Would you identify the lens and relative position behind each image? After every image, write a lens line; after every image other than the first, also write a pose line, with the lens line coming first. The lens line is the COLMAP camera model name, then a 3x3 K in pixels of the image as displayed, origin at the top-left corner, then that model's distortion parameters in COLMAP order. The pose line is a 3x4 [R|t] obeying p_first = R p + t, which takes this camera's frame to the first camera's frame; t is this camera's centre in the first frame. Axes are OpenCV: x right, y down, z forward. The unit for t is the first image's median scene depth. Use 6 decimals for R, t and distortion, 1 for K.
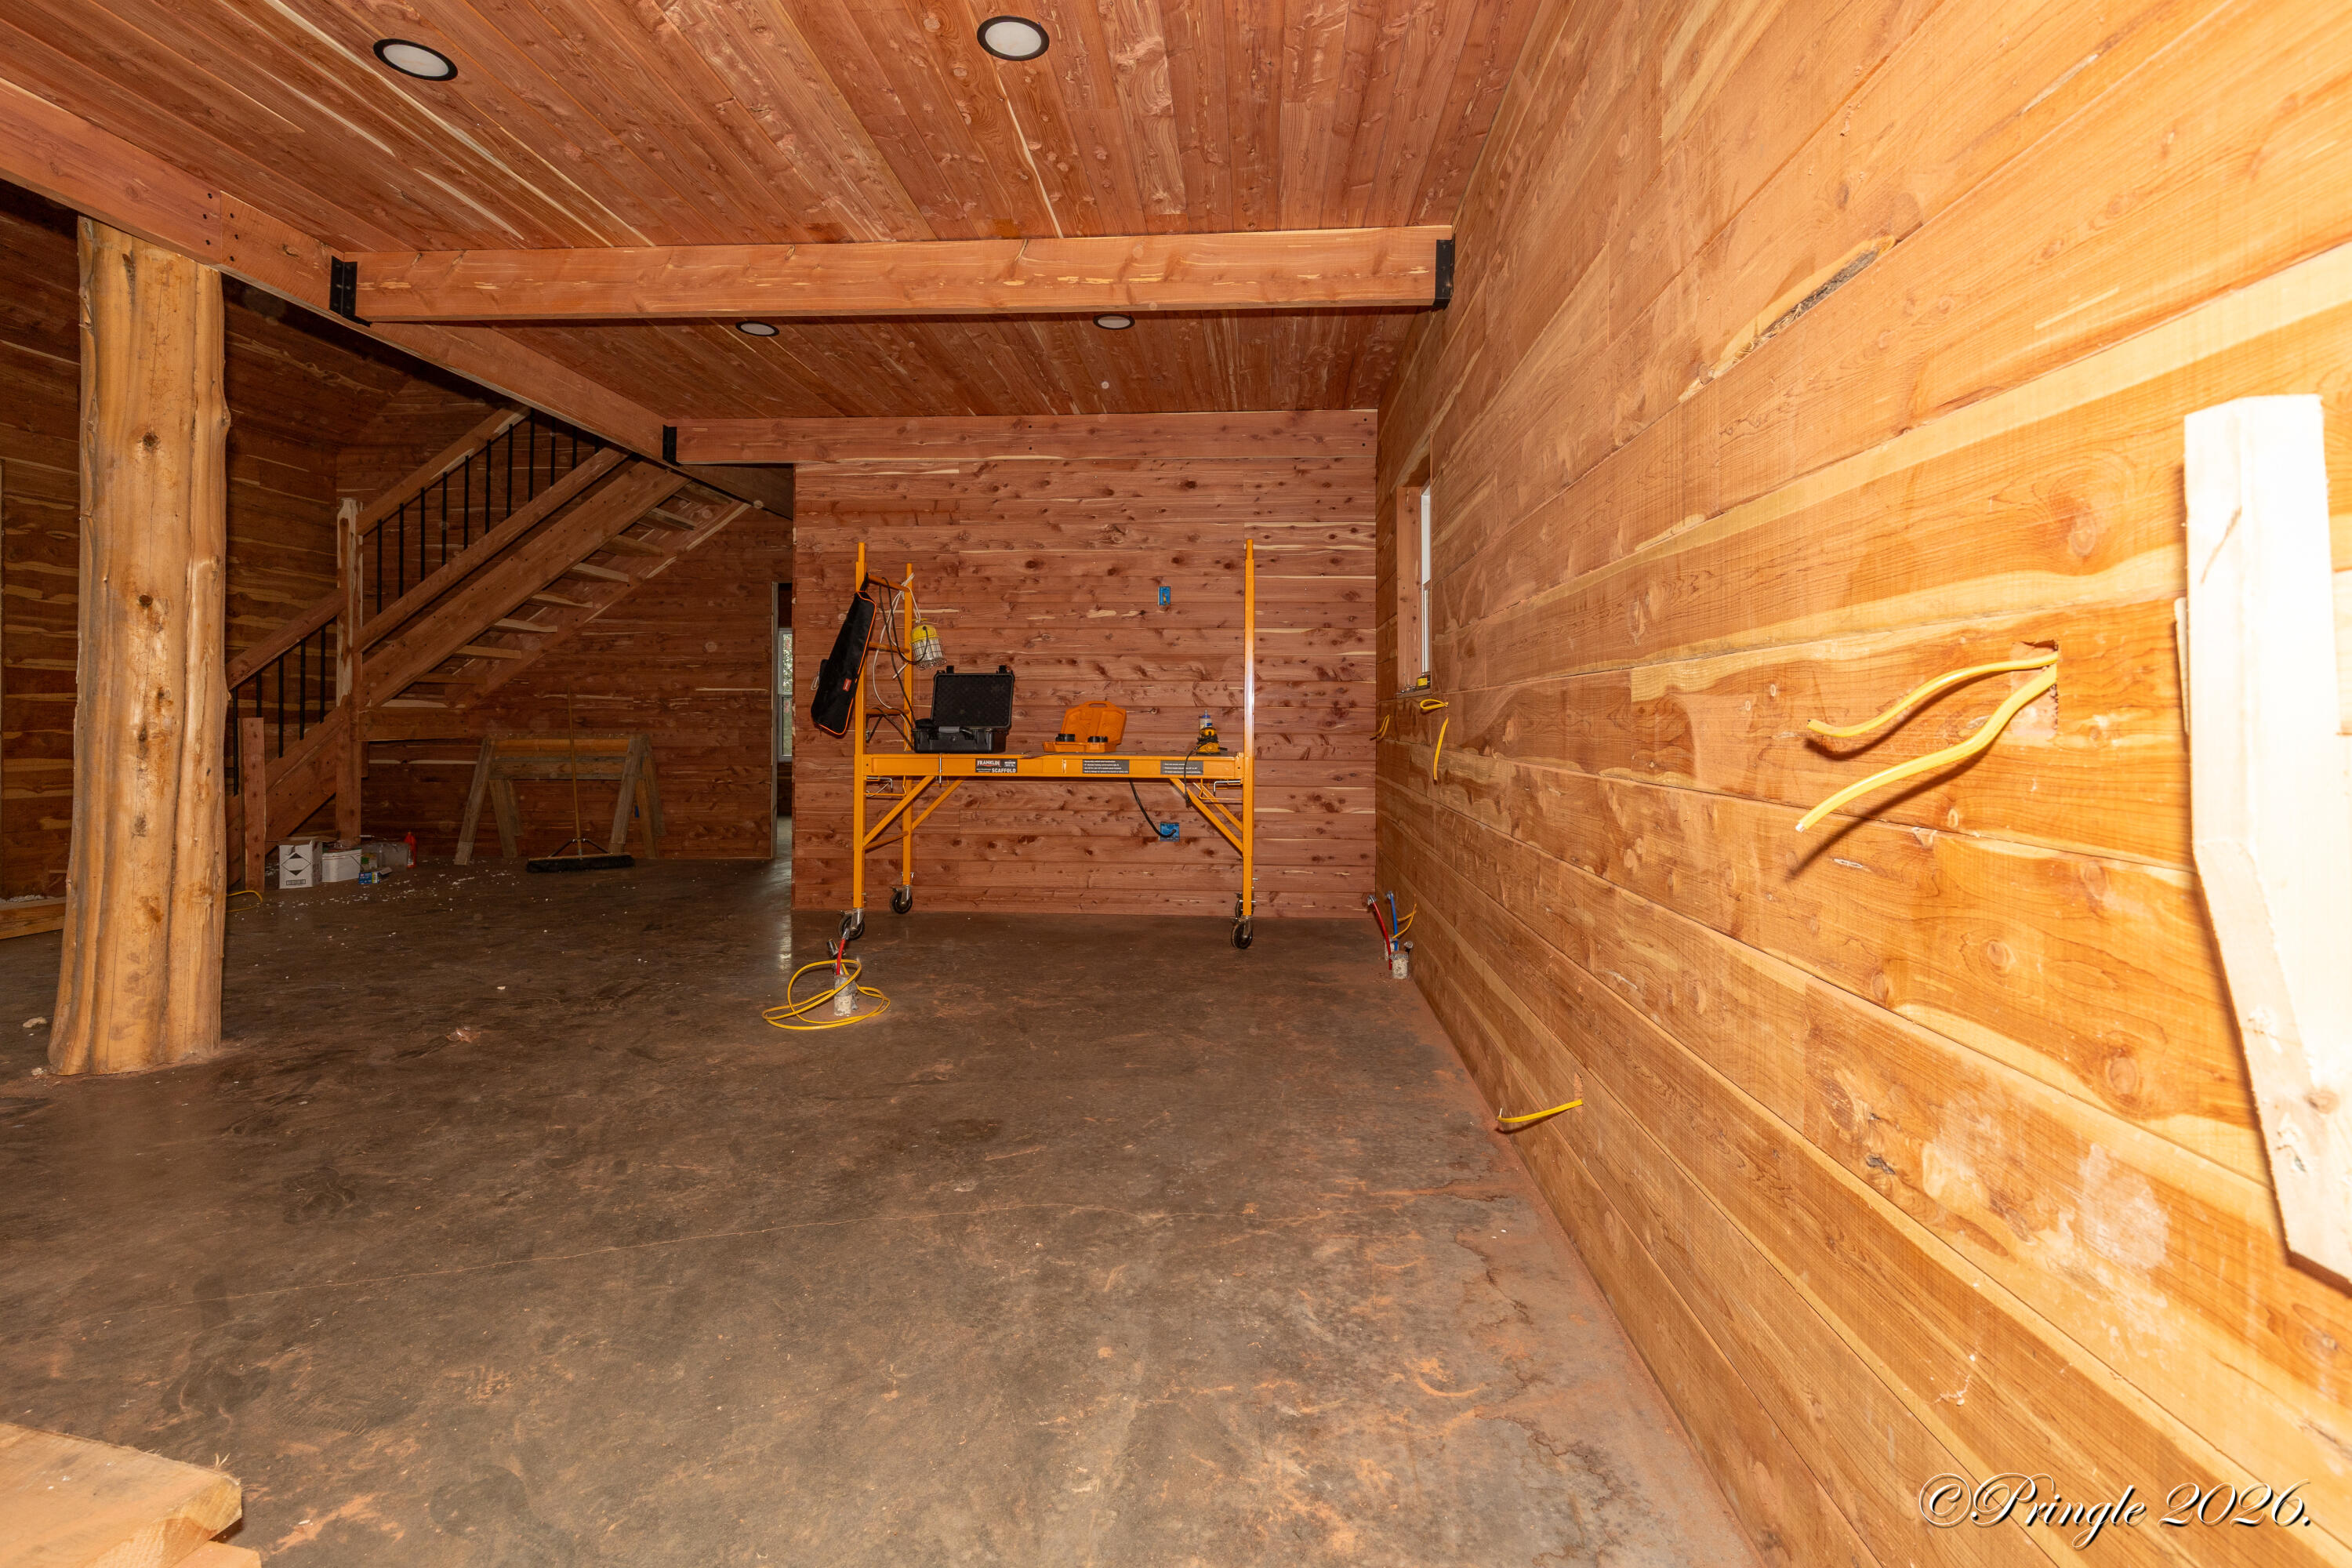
lens RADIAL K [[1100.6, 0, 1180.0], [0, 1100.6, 715.7], [0, 0, 1]] dist [0.007764, -0.000685]
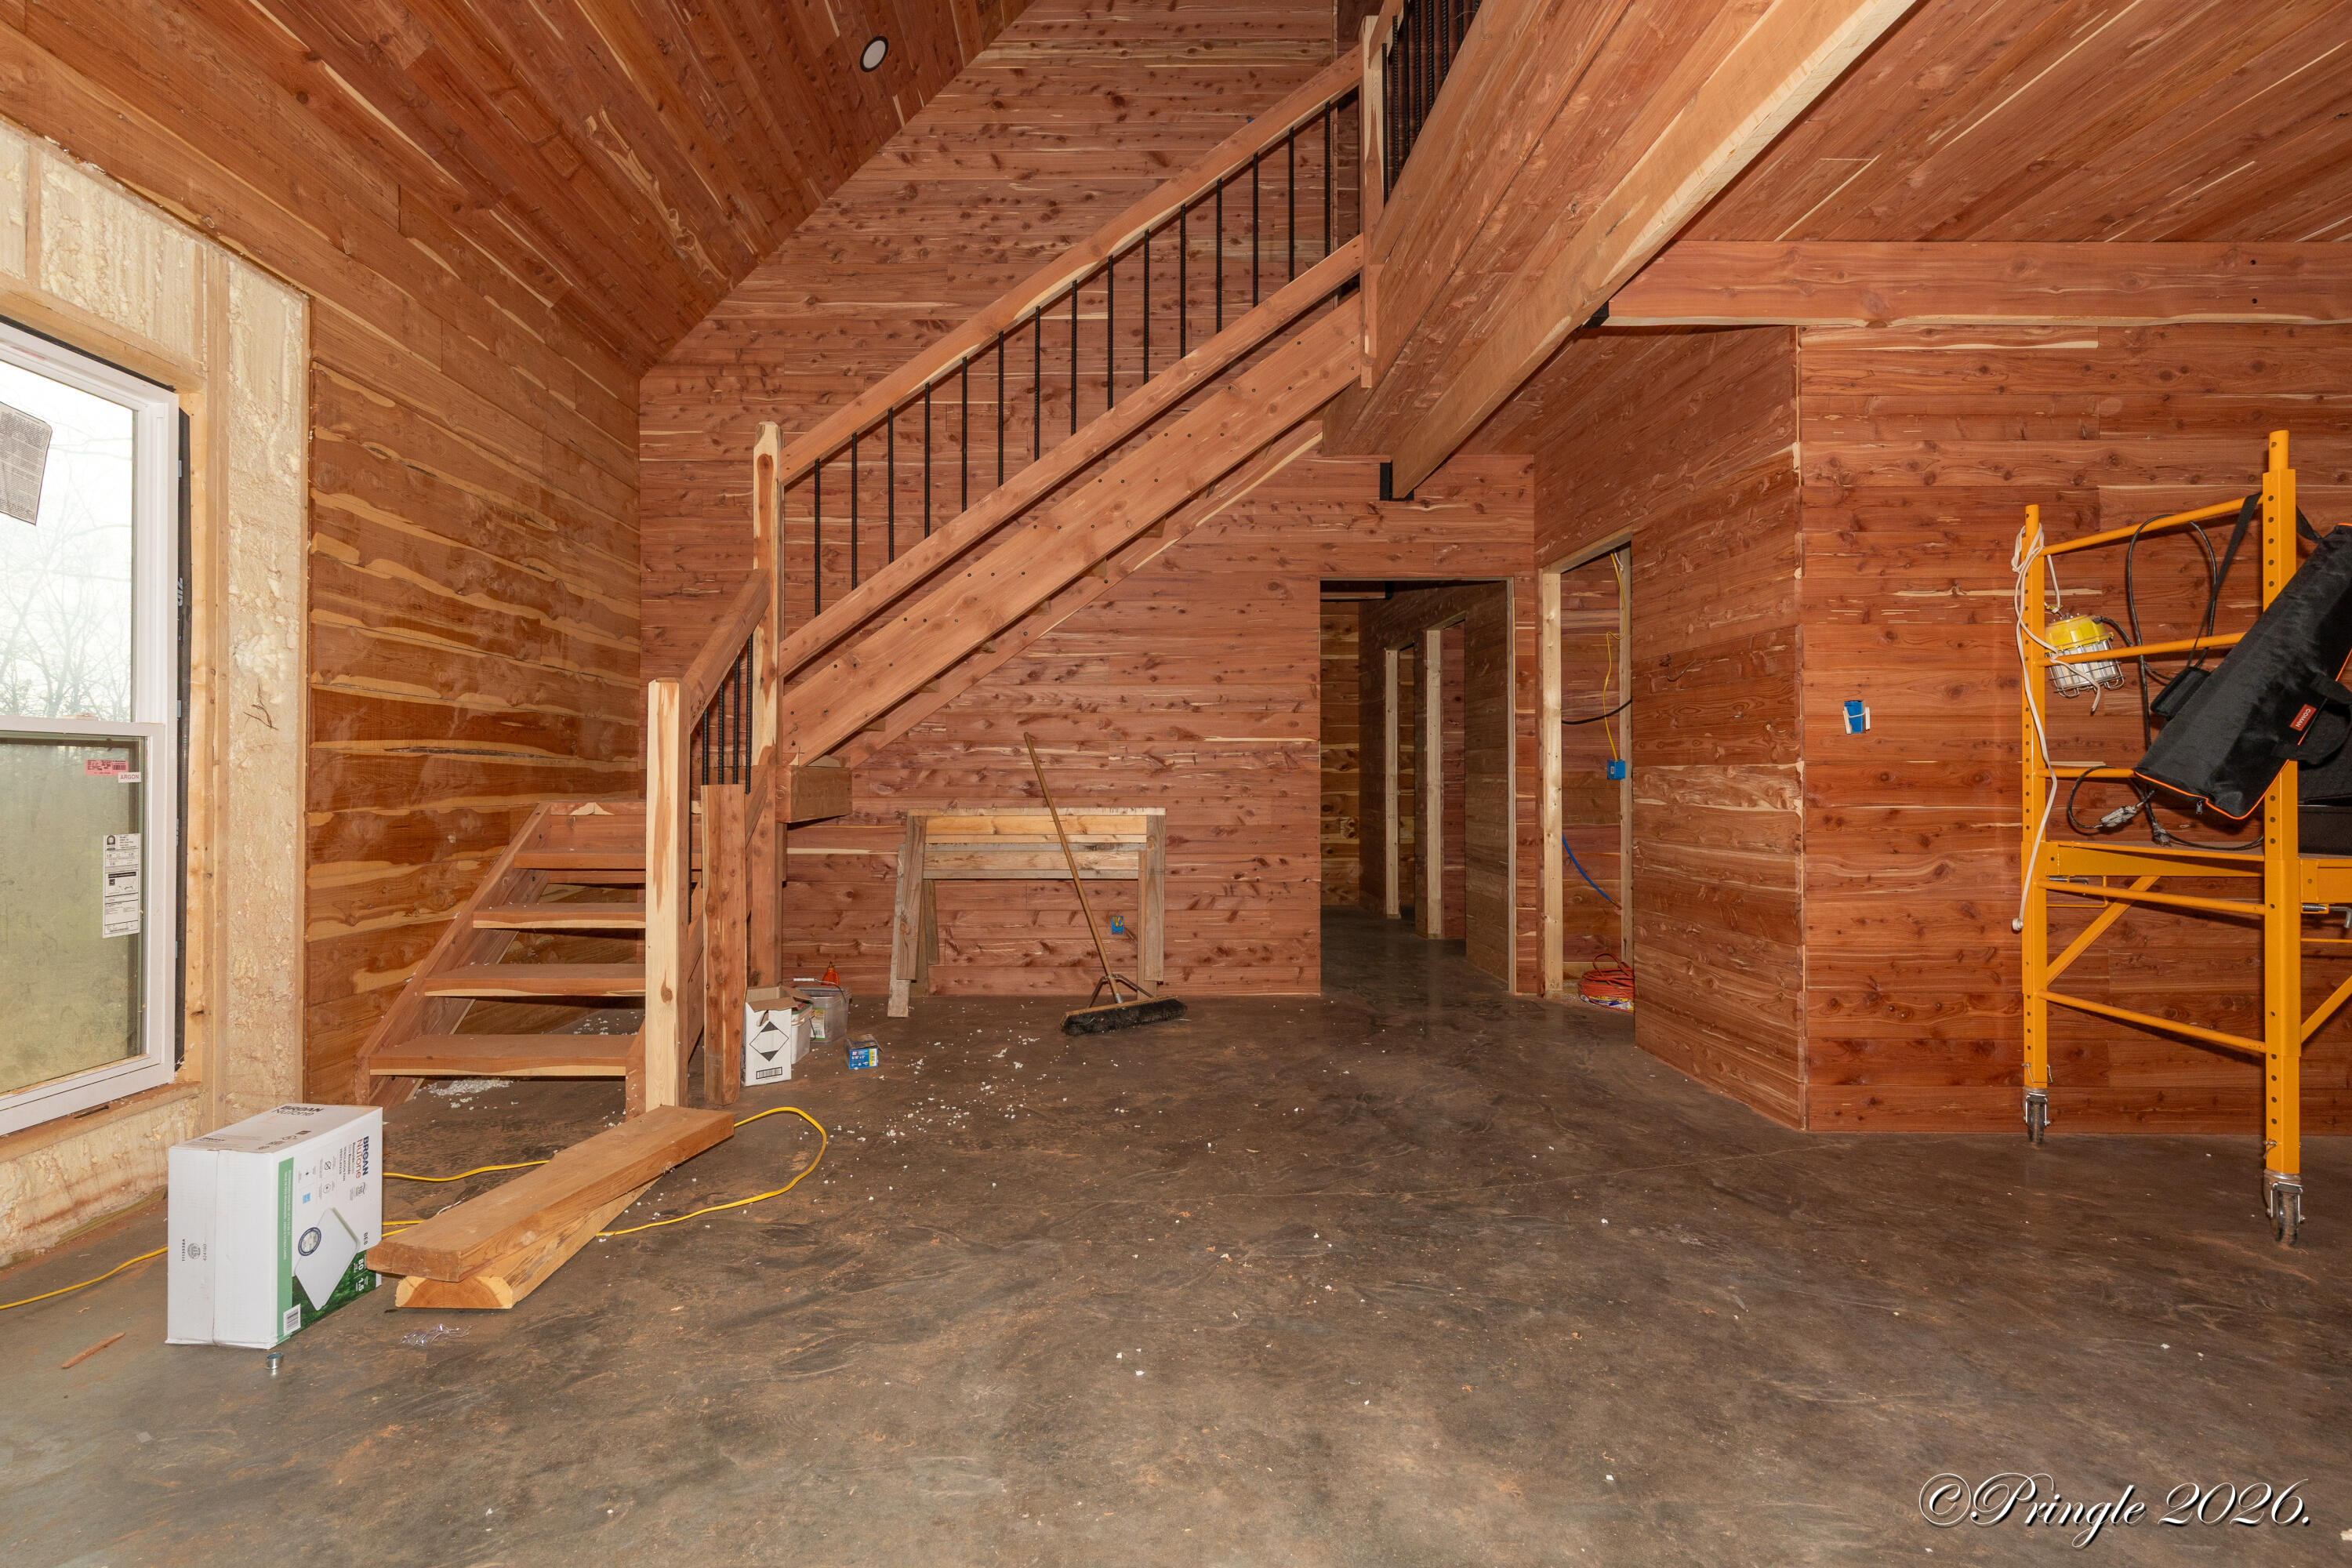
lens RADIAL K [[1100.6, 0, 1079.3], [0, 1100.6, 765.2], [0, 0, 1]] dist [0.007764, -0.000685]
pose [[0.998029, -0.000287, 0.062750, -1.065098], [0.000898, 0.999953, -0.009702, -0.003676], [-0.062744, 0.009739, 0.997982, 0.664730]]
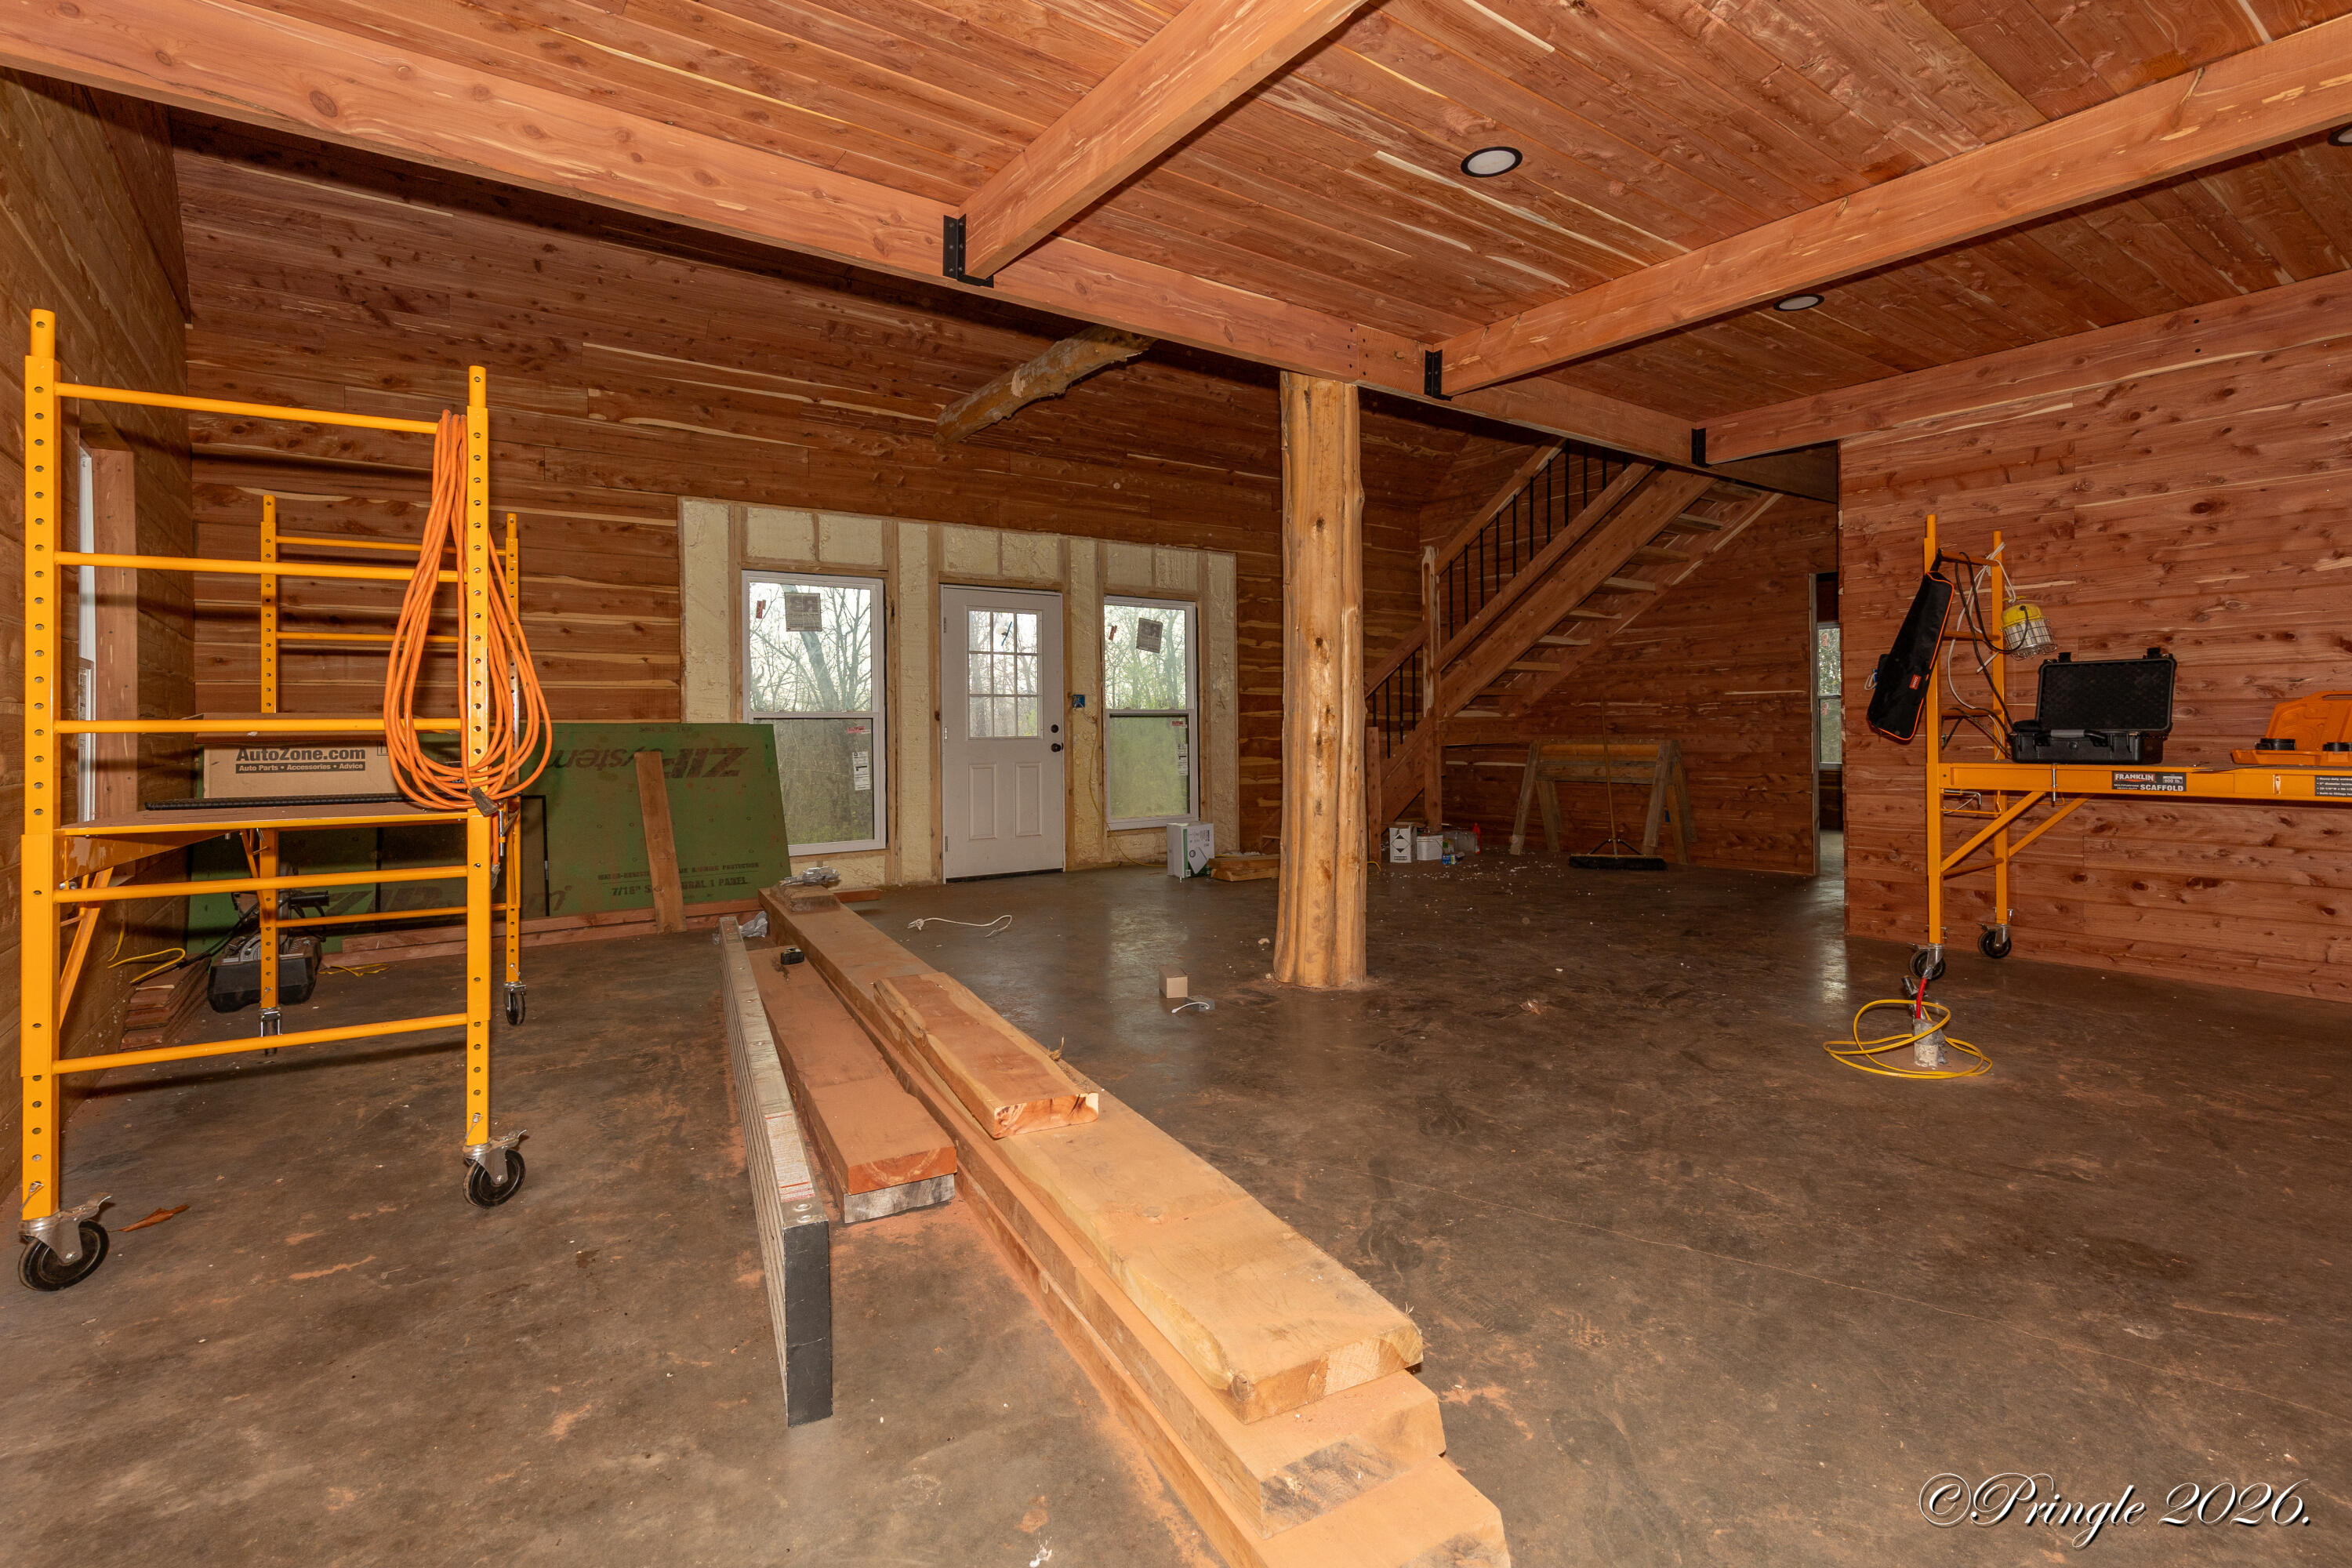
lens RADIAL K [[1100.6, 0, 1160.0], [0, 1100.6, 715.8], [0, 0, 1]] dist [0.007764, -0.000685]
pose [[0.639445, -0.017516, -0.768637, -0.020004], [0.013813, 0.999841, -0.011293, -0.000213], [0.768712, -0.003395, 0.639586, -0.009580]]
